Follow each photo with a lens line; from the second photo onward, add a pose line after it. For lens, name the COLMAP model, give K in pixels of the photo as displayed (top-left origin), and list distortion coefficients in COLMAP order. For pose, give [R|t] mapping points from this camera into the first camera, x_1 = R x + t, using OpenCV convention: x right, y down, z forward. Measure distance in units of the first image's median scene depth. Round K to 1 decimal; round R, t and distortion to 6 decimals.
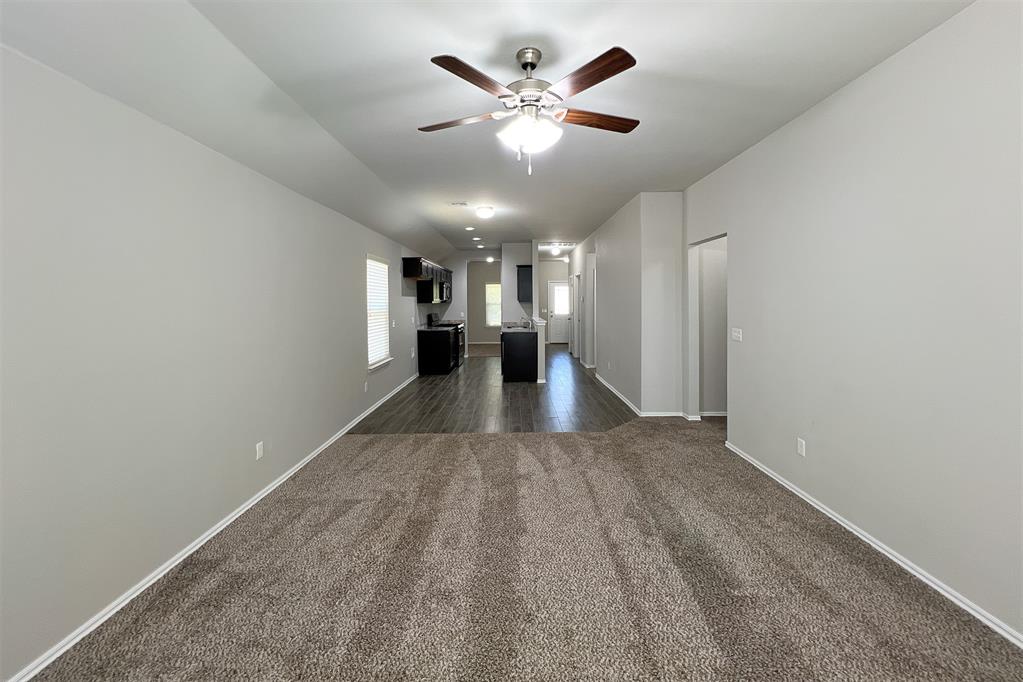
lens RADIAL K [[412.2, 0, 508.9], [0, 412.2, 304.9], [0, 0, 1]] dist [-0.000797, 0.000766]
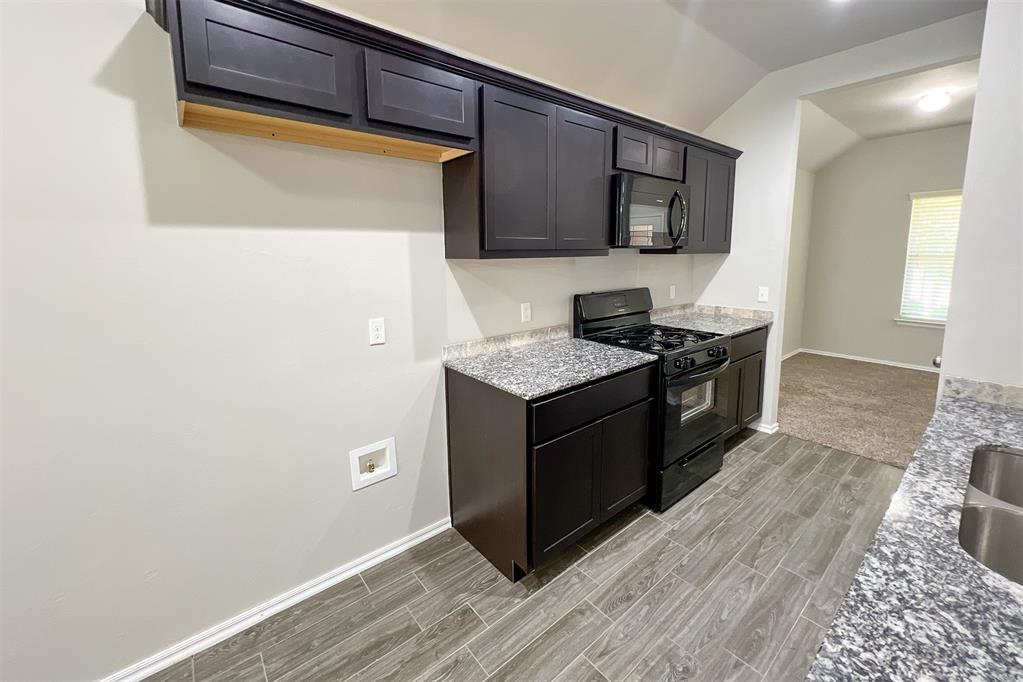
lens RADIAL K [[412.2, 0, 508.9], [0, 412.2, 304.9], [0, 0, 1]] dist [-0.000797, 0.000766]
pose [[0.641782, 0.103668, -0.759848, -0.003695], [-0.005910, 0.991460, 0.130276, -0.007288], [0.766864, -0.079118, 0.636914, 0.760597]]
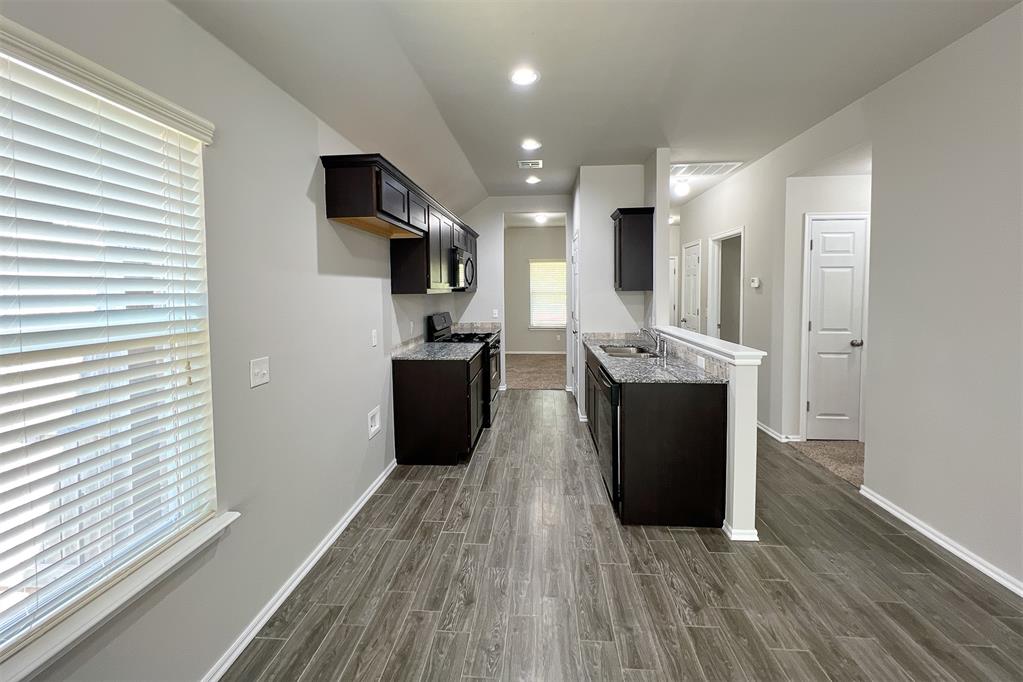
lens RADIAL K [[412.2, 0, 508.9], [0, 412.2, 304.9], [0, 0, 1]] dist [-0.000797, 0.000766]
pose [[0.997473, 0.004853, -0.070879, -0.065158], [-0.002708, 0.999536, 0.030331, -0.004906], [0.070994, -0.030062, 0.997024, 0.519598]]
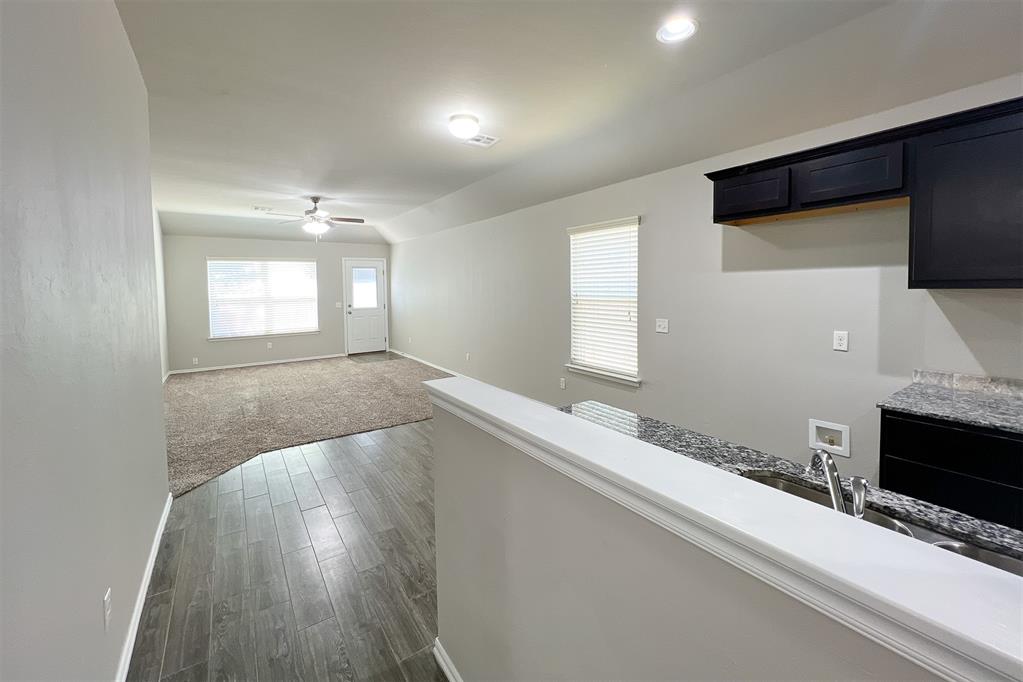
lens RADIAL K [[412.2, 0, 508.9], [0, 412.2, 304.9], [0, 0, 1]] dist [-0.000797, 0.000766]
pose [[-0.820104, 0.043565, -0.570554, 0.144358], [0.014722, 0.998374, 0.055070, -0.010216], [0.572026, 0.036764, -0.819411, 0.942195]]
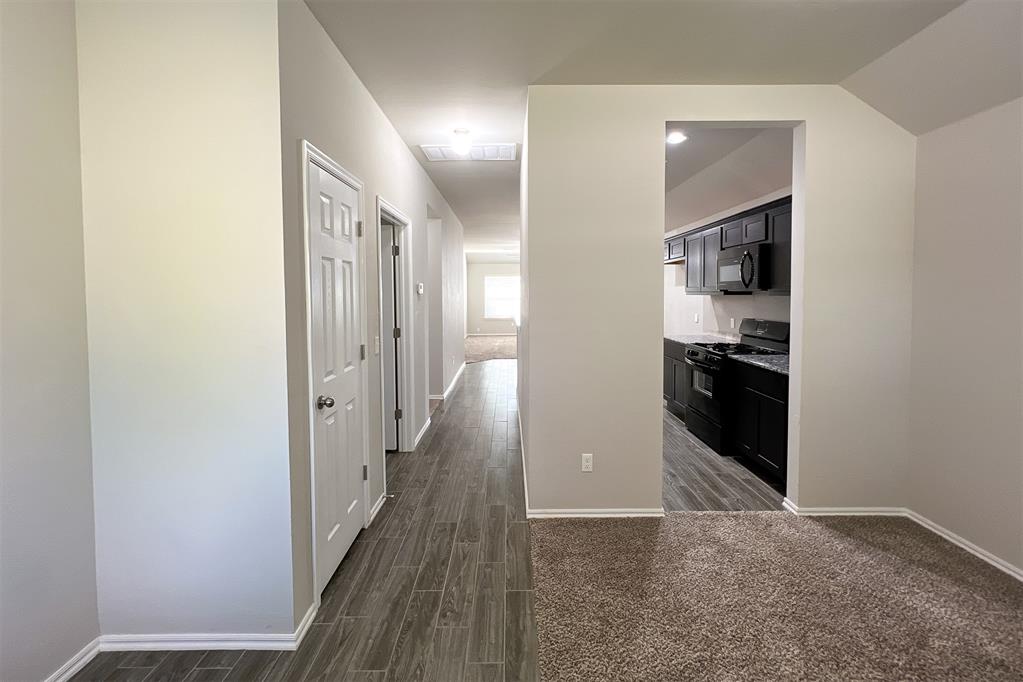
lens RADIAL K [[412.2, 0, 508.9], [0, 412.2, 304.9], [0, 0, 1]] dist [-0.000797, 0.000766]
pose [[-0.999856, 0.014078, -0.009466, 0.090553], [0.013693, 0.999123, 0.039577, -0.016069], [0.010015, 0.039442, -0.999172, 1.471332]]
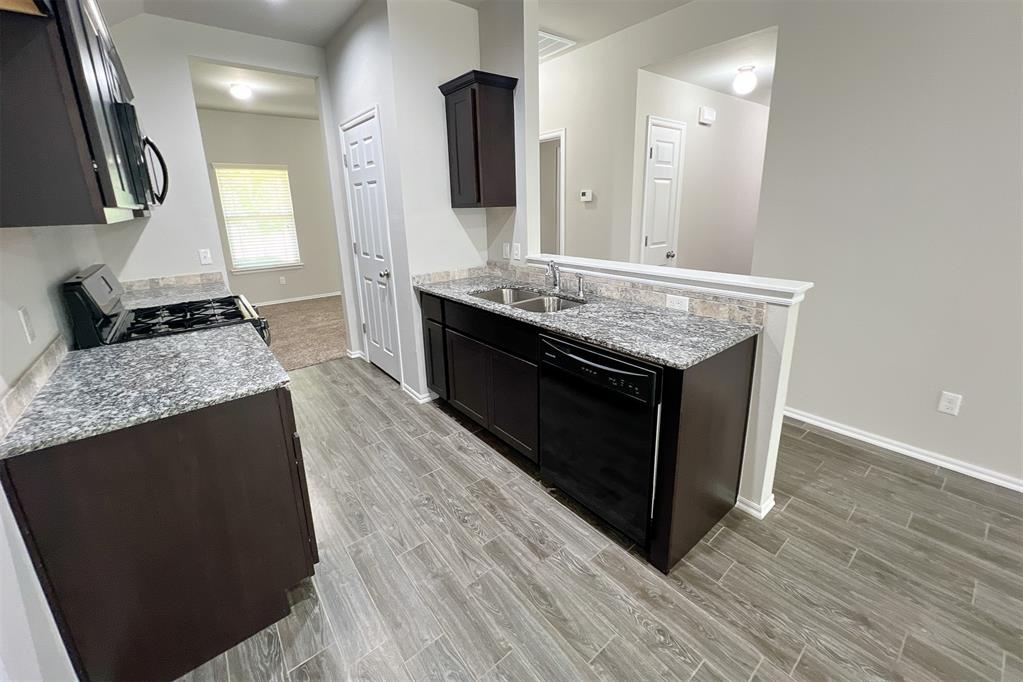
lens RADIAL K [[412.2, 0, 508.9], [0, 412.2, 304.9], [0, 0, 1]] dist [-0.000797, 0.000766]
pose [[0.776156, -0.159807, 0.609954, -0.149539], [0.023026, 0.973888, 0.225857, -0.005189], [-0.630121, -0.161255, 0.759569, 0.717399]]
